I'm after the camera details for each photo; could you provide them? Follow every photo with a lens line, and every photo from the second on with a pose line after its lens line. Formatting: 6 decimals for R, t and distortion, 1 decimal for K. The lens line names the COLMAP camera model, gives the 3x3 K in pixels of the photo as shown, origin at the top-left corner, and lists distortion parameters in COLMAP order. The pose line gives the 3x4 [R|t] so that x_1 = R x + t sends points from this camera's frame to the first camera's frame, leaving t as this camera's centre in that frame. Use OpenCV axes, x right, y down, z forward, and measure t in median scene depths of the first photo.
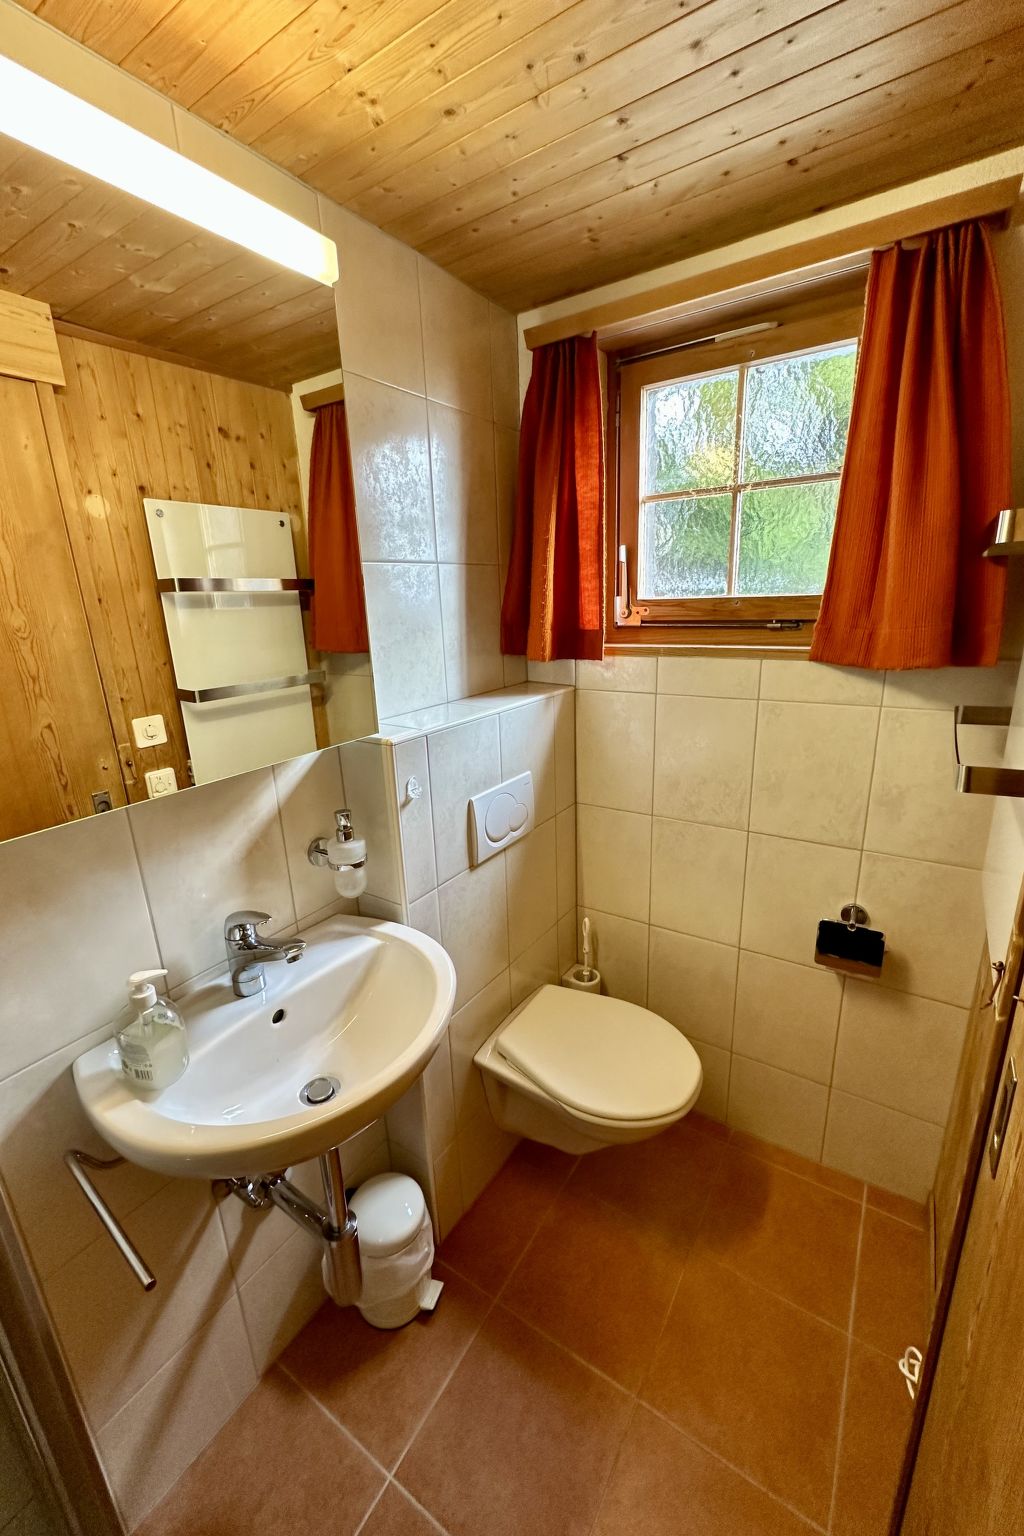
lens RADIAL K [[616.5, 0, 512.5], [0, 616.5, 768.2], [0, 0, 1]] dist [-0.000903, -0.000074]
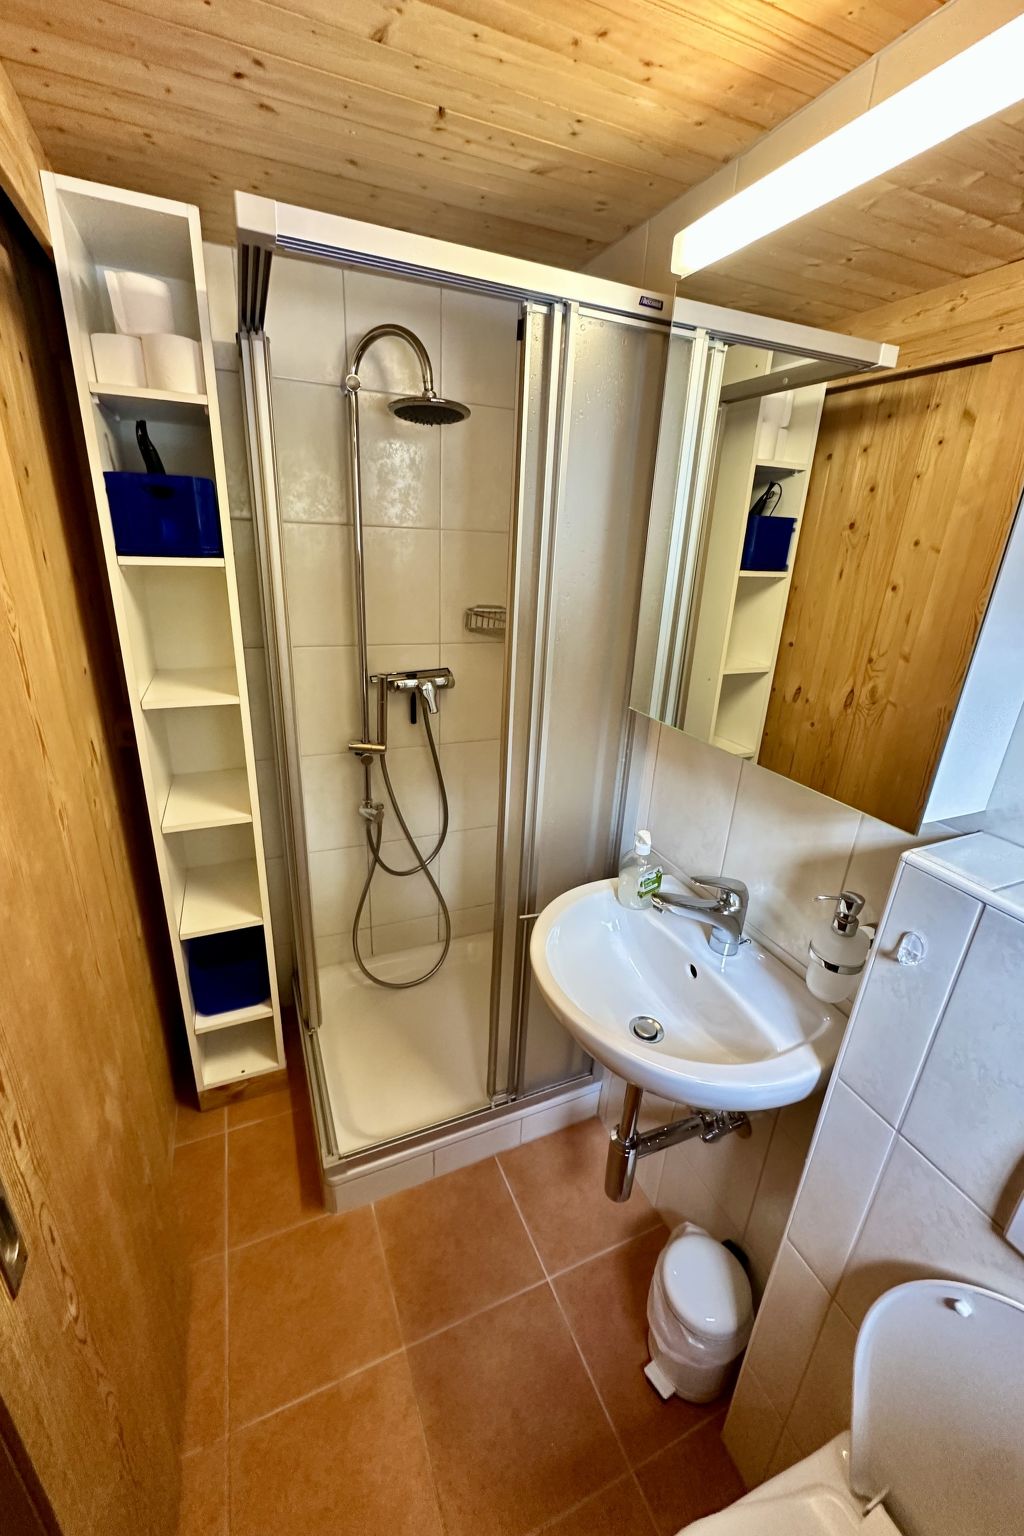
lens RADIAL K [[616.5, 0, 513.4], [0, 616.5, 769.1], [0, 0, 1]] dist [-0.000903, -0.000074]
pose [[-0.548294, 0.315907, -0.774323, 0.465848], [-0.249997, 0.821653, 0.512238, -0.329222], [0.798045, 0.474435, -0.371532, 0.867129]]
